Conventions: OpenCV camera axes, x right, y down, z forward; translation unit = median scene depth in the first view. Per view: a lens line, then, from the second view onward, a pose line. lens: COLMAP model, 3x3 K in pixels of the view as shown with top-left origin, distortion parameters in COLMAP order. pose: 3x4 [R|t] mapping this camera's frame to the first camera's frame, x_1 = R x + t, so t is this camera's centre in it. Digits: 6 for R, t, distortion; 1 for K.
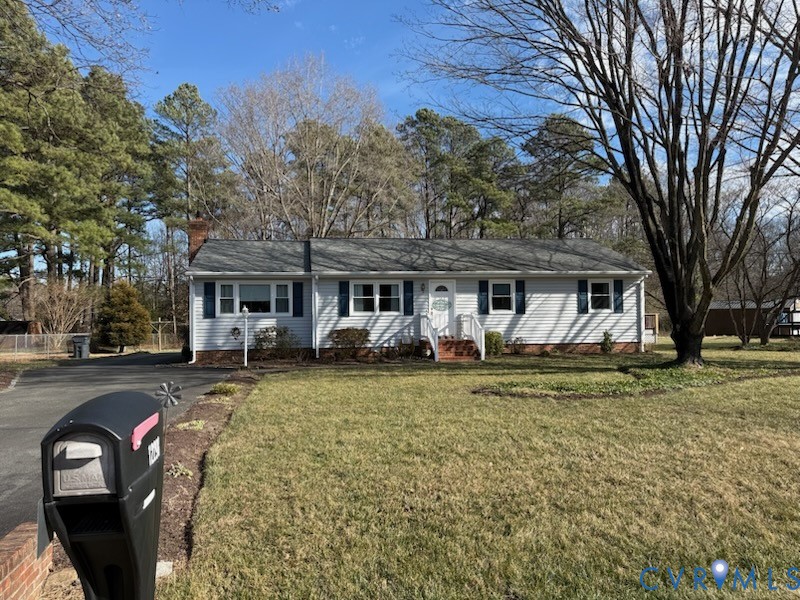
lens RADIAL K [[535.4, 0, 400.0], [0, 535.4, 300.0], [0, 0, 1]] dist [0.061123, 0.000137]
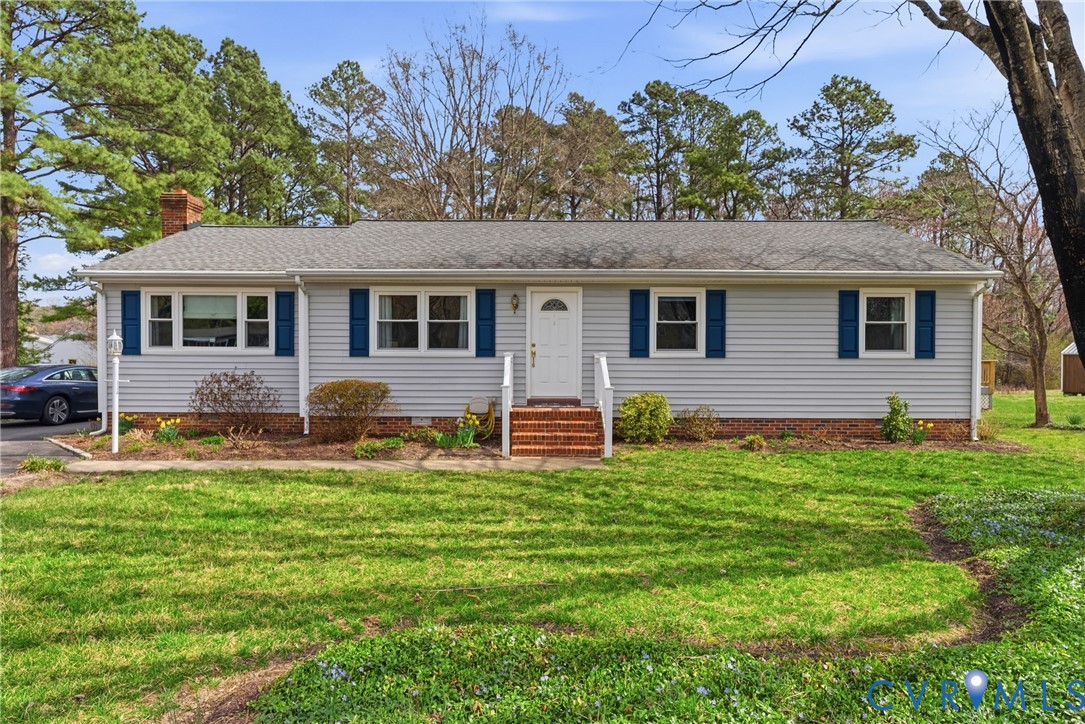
lens RADIAL K [[640.7, 0, 542.5], [0, 640.7, 362.0], [0, 0, 1]] dist [-0.002082, 0.000060]
pose [[0.988074, 0.018530, -0.152864, 0.157143], [-0.012107, 0.999009, 0.042841, 0.006629], [0.153506, -0.040479, 0.987318, 0.382492]]
